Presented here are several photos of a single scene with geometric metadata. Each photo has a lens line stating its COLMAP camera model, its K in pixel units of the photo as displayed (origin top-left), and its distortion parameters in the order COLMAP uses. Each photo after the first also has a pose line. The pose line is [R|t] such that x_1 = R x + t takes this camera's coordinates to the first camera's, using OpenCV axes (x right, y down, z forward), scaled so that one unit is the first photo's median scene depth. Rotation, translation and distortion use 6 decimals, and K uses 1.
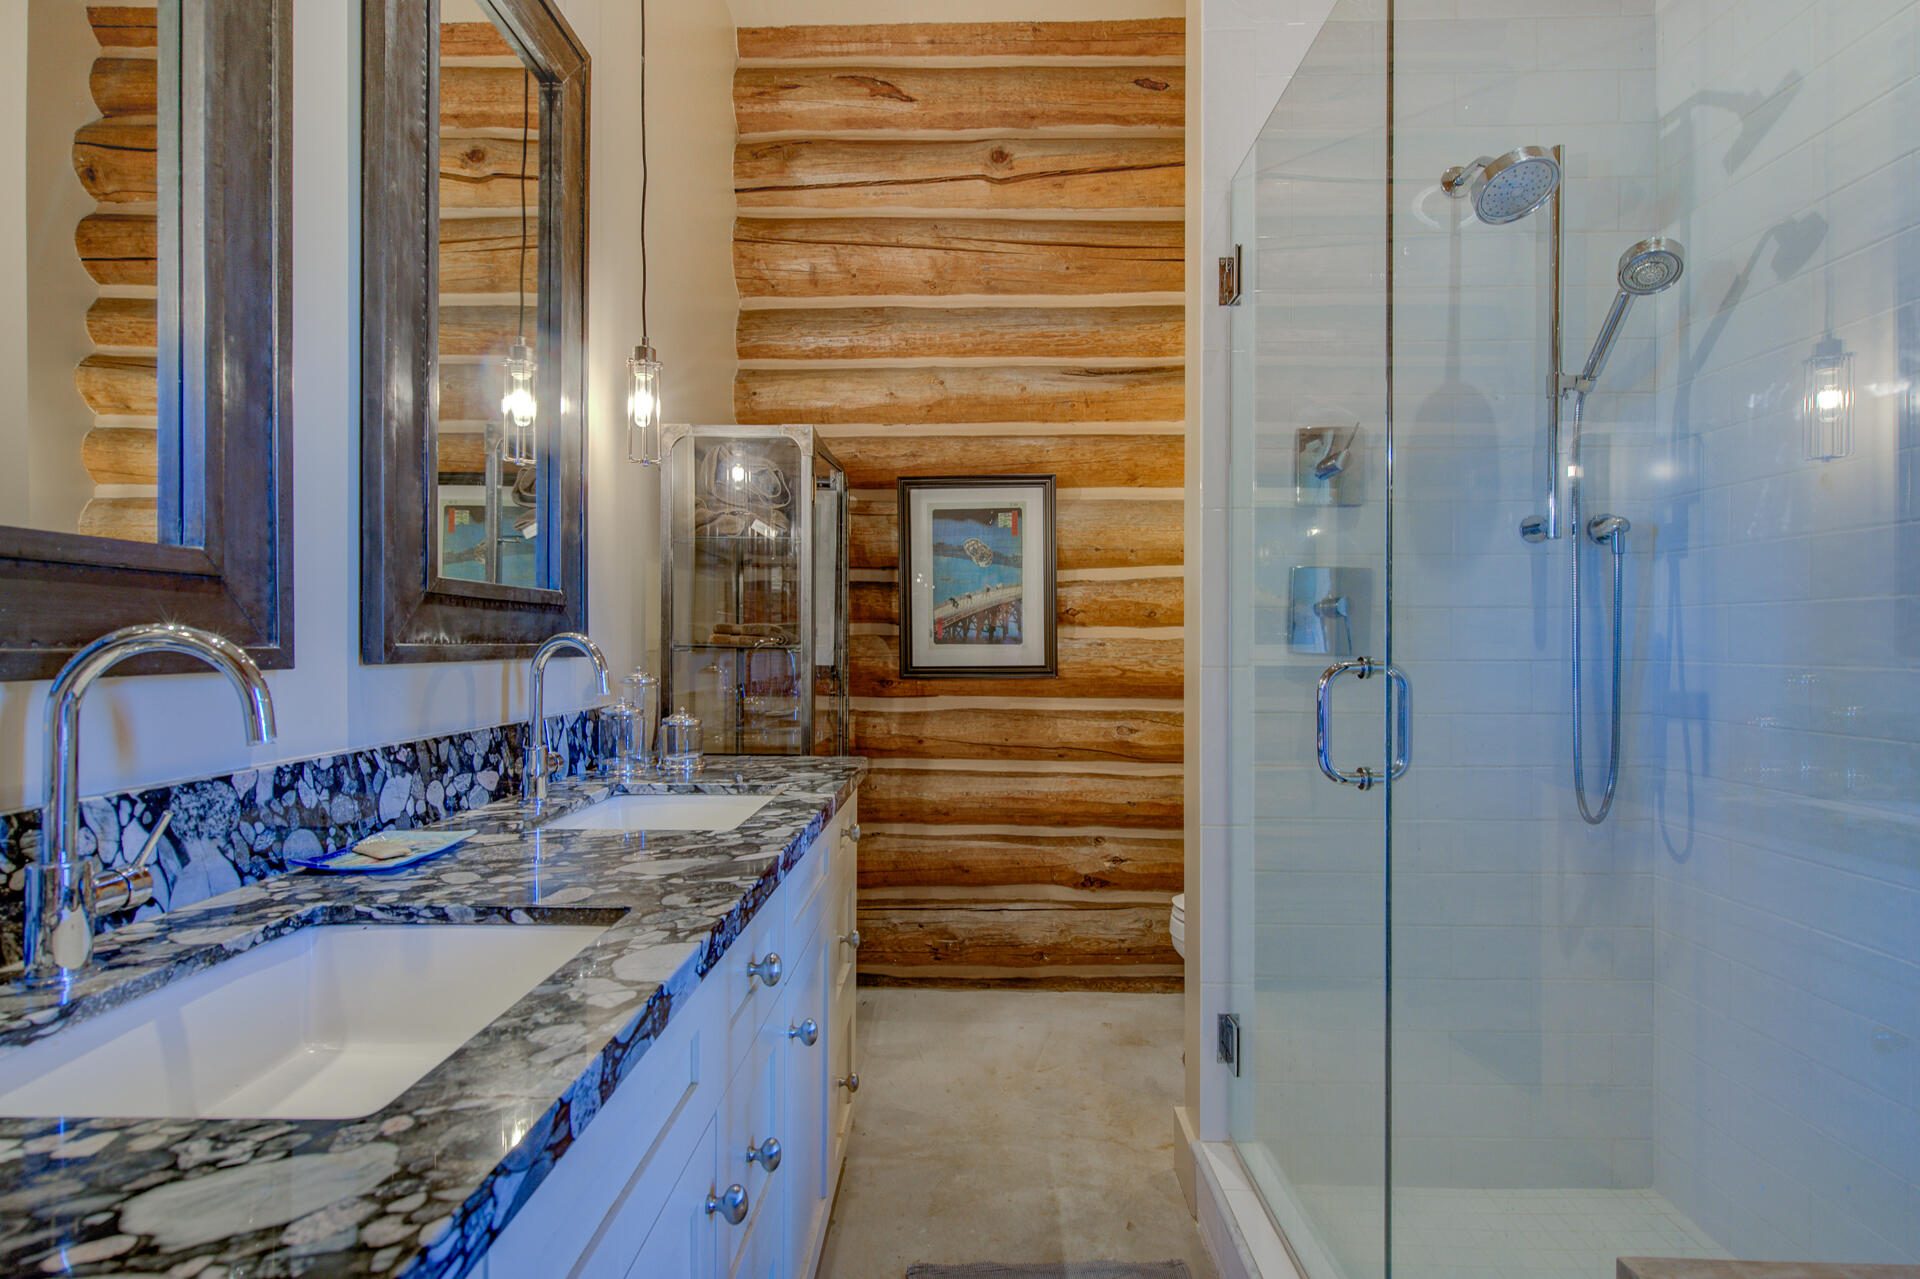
lens RADIAL K [[936.0, 0, 983.7], [0, 936.0, 637.5], [0, 0, 1]] dist [0.012074, -0.004567]
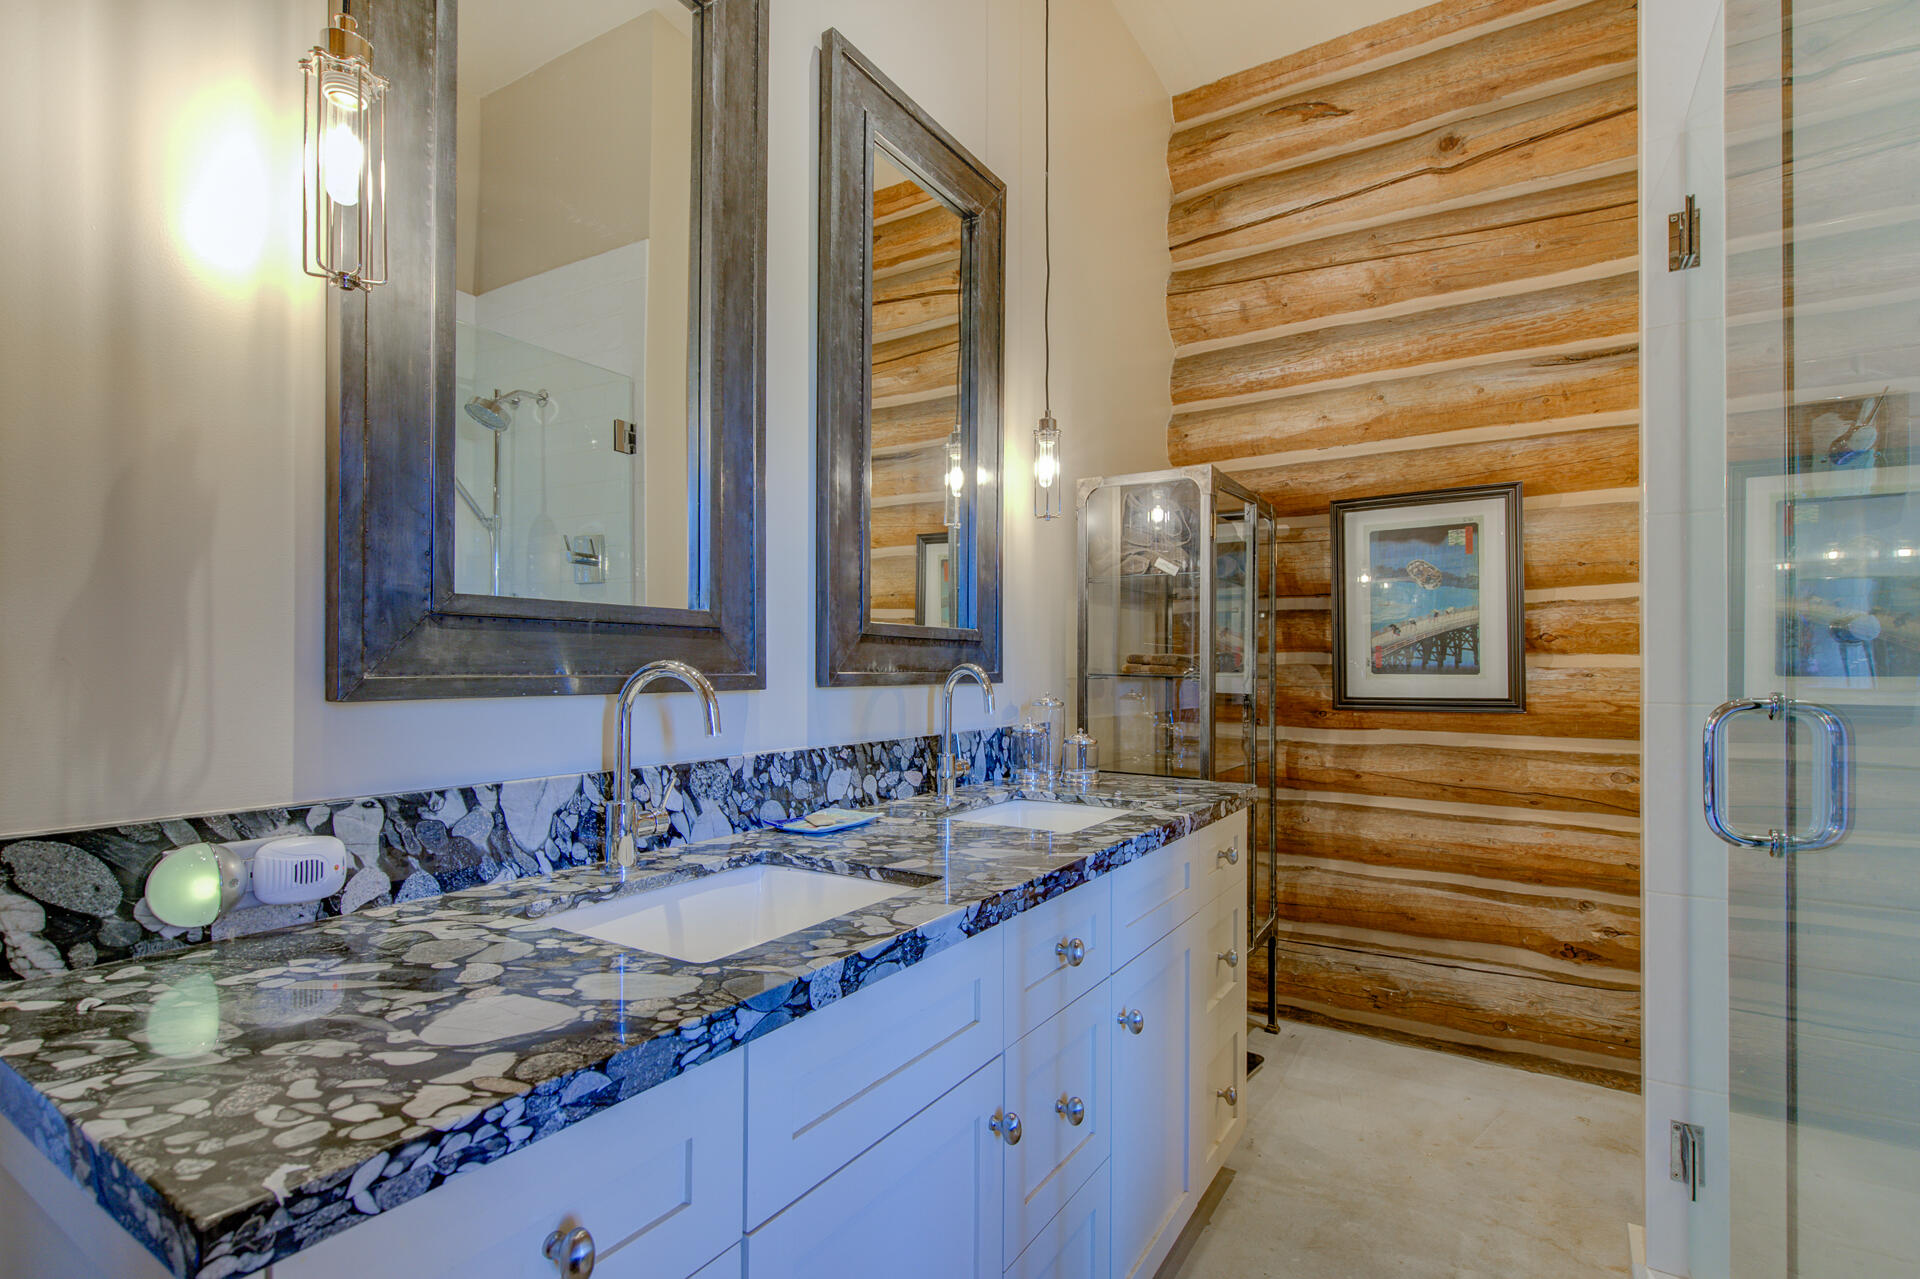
lens RADIAL K [[936.0, 0, 972.7], [0, 936.0, 655.4], [0, 0, 1]] dist [0.012074, -0.004567]
pose [[0.851695, -0.005530, -0.524008, 0.185884], [-0.000146, 0.999942, -0.010791, -0.002360], [0.524038, 0.009268, 0.851645, -0.043960]]
